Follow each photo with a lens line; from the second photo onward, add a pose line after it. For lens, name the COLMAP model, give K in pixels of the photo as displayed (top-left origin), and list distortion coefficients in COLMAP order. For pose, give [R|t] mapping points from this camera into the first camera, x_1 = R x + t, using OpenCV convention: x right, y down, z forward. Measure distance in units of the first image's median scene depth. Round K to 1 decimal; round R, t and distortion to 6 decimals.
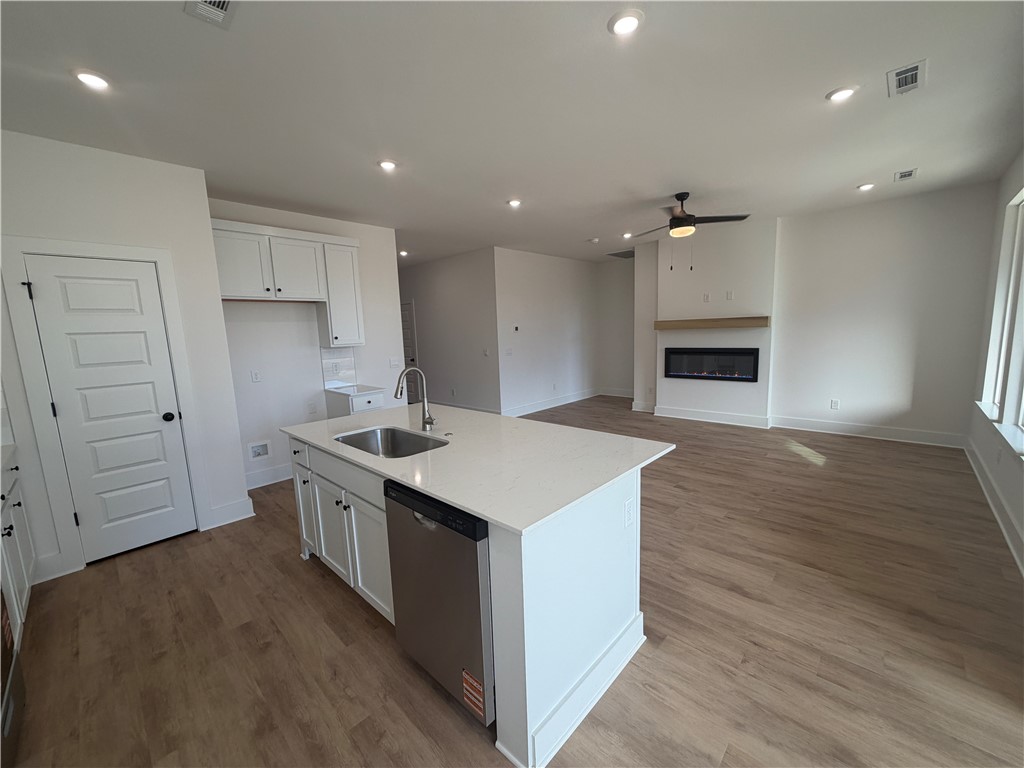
lens RADIAL K [[406.8, 0, 511.2], [0, 406.8, 384.4], [0, 0, 1]] dist [-0.000640, 0.000417]
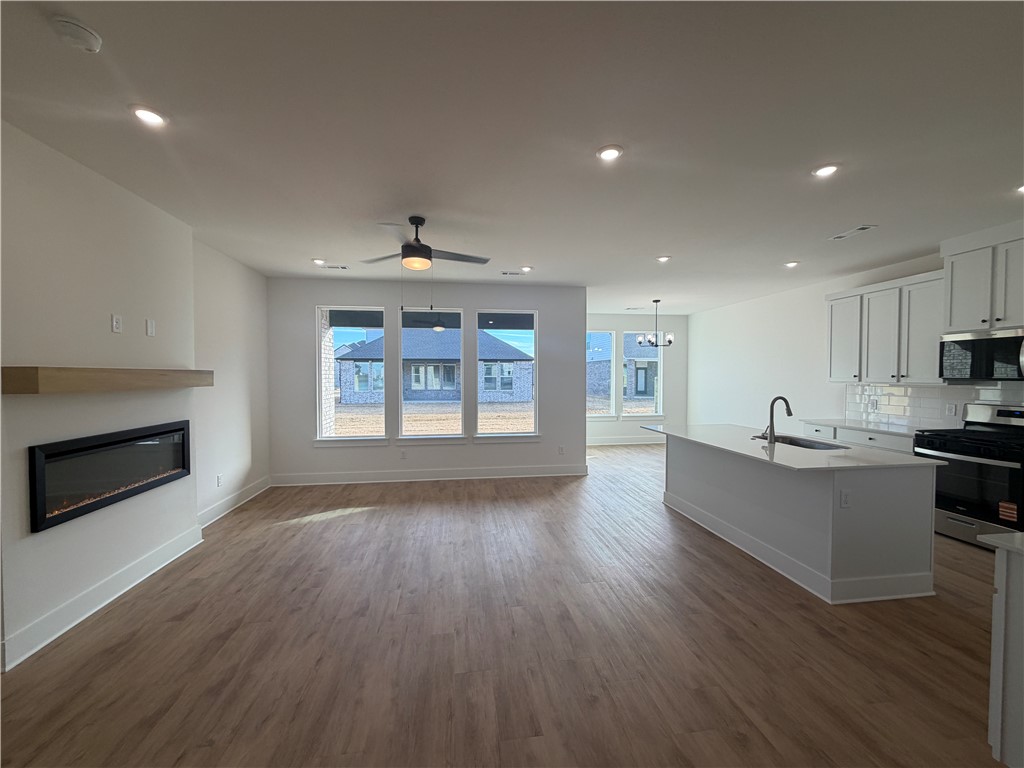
lens RADIAL K [[406.8, 0, 510.9], [0, 406.8, 382.8], [0, 0, 1]] dist [-0.000640, 0.000417]
pose [[-0.782361, 0.026952, 0.622242, -0.355191], [0.114715, 0.988207, 0.101431, -0.314244], [-0.612170, 0.150736, -0.776226, 2.415608]]
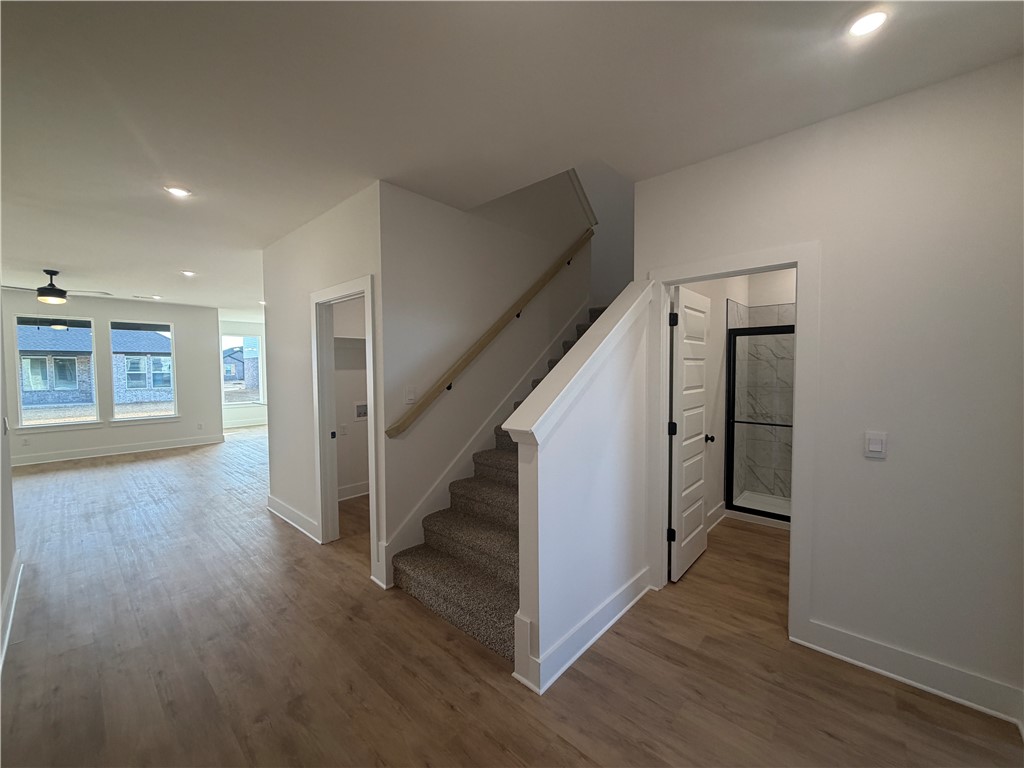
lens RADIAL K [[406.8, 0, 514.4], [0, 406.8, 384.6], [0, 0, 1]] dist [-0.000640, 0.000417]
pose [[-0.998774, 0.045927, -0.018475, -1.498382], [0.041917, 0.983143, 0.177970, -0.443706], [0.026337, 0.176977, -0.983863, 3.596203]]
